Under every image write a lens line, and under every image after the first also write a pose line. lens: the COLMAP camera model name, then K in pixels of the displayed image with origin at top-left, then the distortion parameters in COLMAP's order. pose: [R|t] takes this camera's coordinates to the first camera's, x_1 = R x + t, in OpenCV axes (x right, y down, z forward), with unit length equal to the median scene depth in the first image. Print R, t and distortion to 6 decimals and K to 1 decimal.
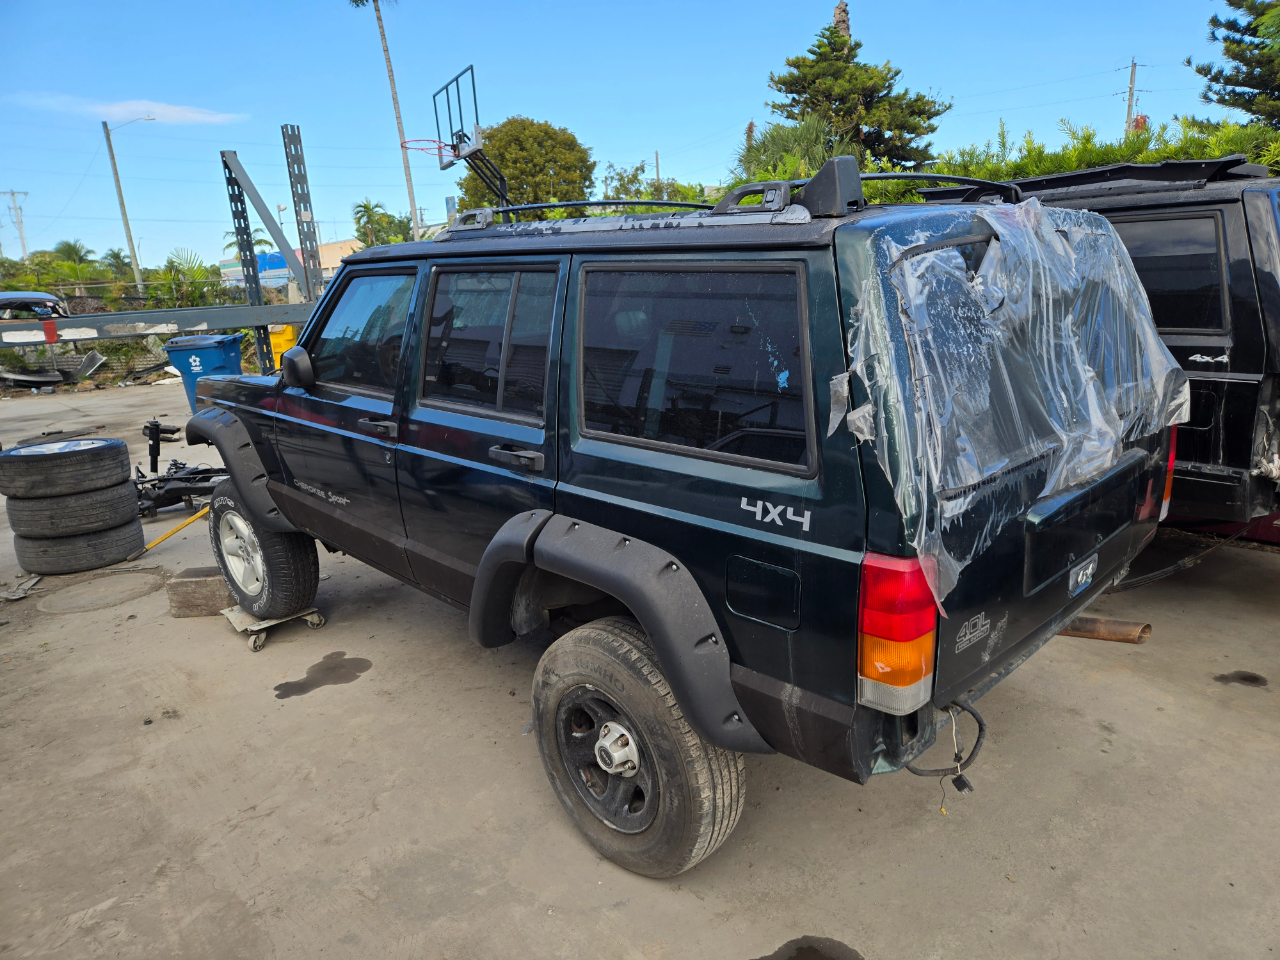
lens RADIAL K [[854.6, 0, 636.8], [0, 854.6, 500.8], [0, 0, 1]] dist [0.040695, -0.031977]
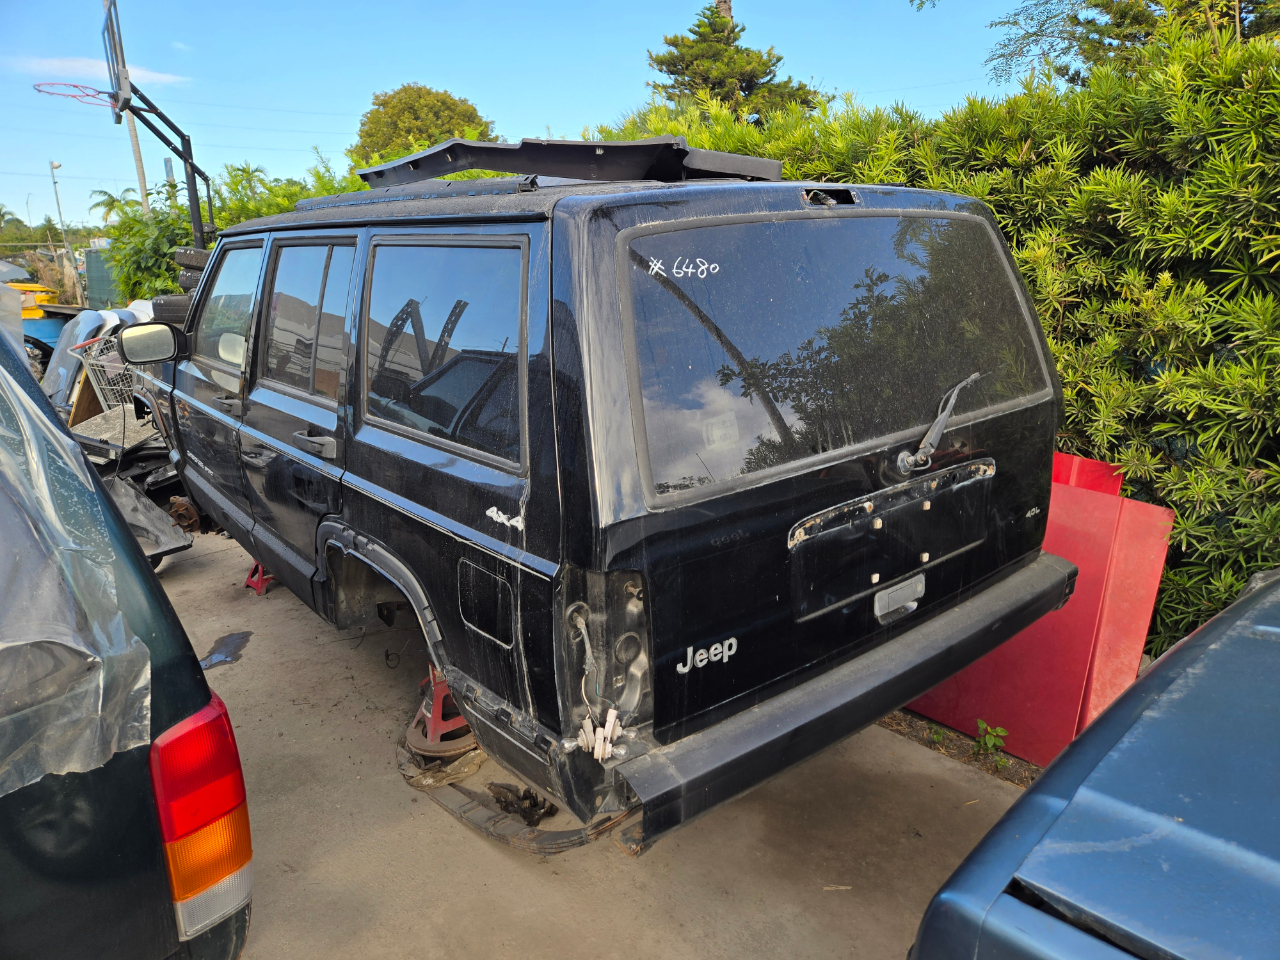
lens RADIAL K [[854.6, 0, 634.1], [0, 854.6, 488.0], [0, 0, 1]] dist [0.040695, -0.031977]
pose [[0.996557, 0.020435, 0.080352, 0.072928], [-0.020977, 0.999762, 0.005918, -0.019583], [-0.080212, -0.007583, 0.996749, 0.050140]]
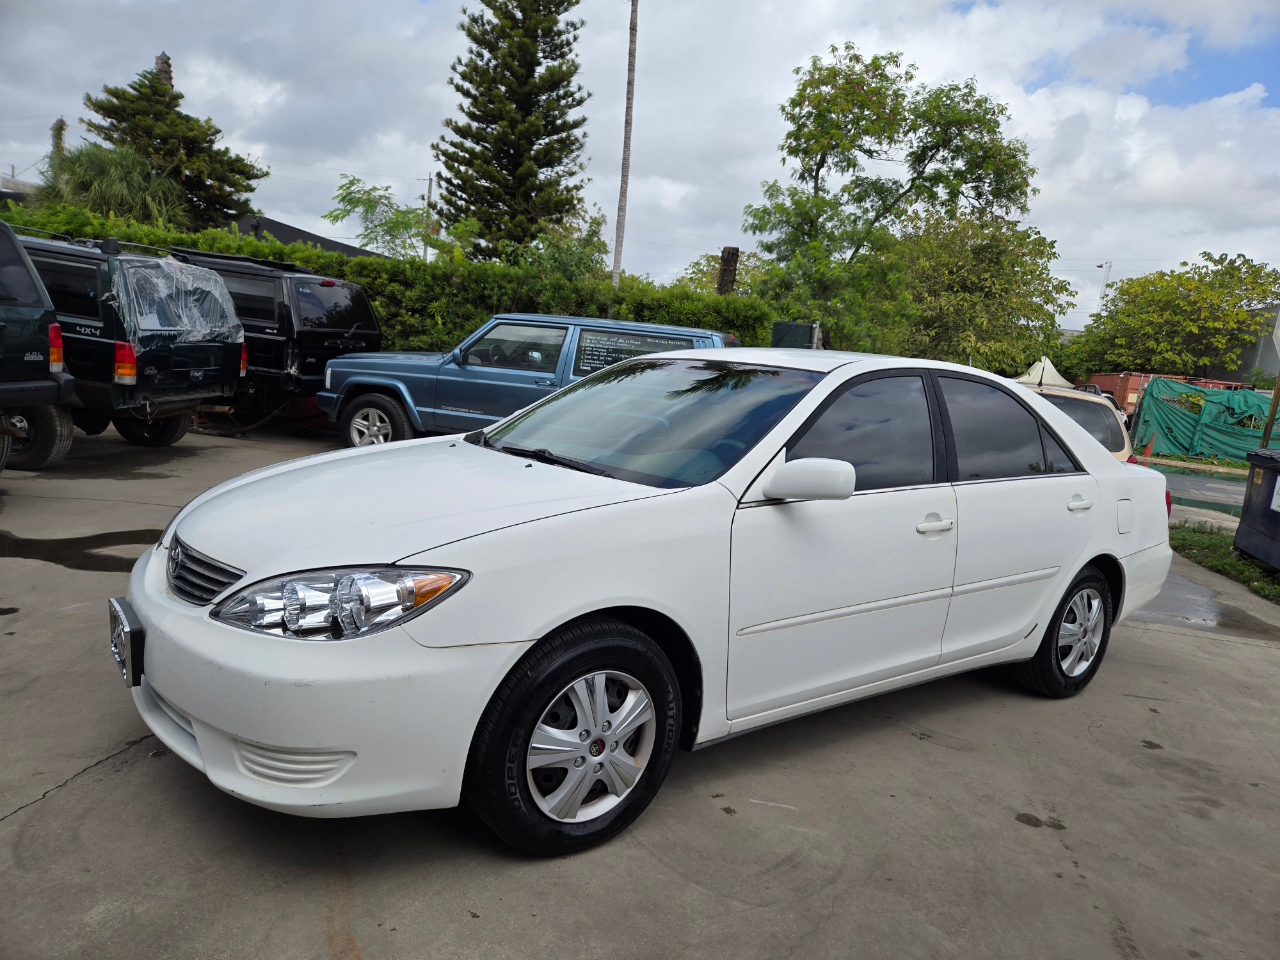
lens RADIAL K [[854.6, 0, 649.2], [0, 854.6, 491.2], [0, 0, 1]] dist [0.040695, -0.031977]
pose [[0.738428, 0.030621, 0.673636, -0.031825], [0.016256, 0.997870, -0.063178, 0.057953], [-0.674136, 0.057603, 0.736358, -0.195657]]
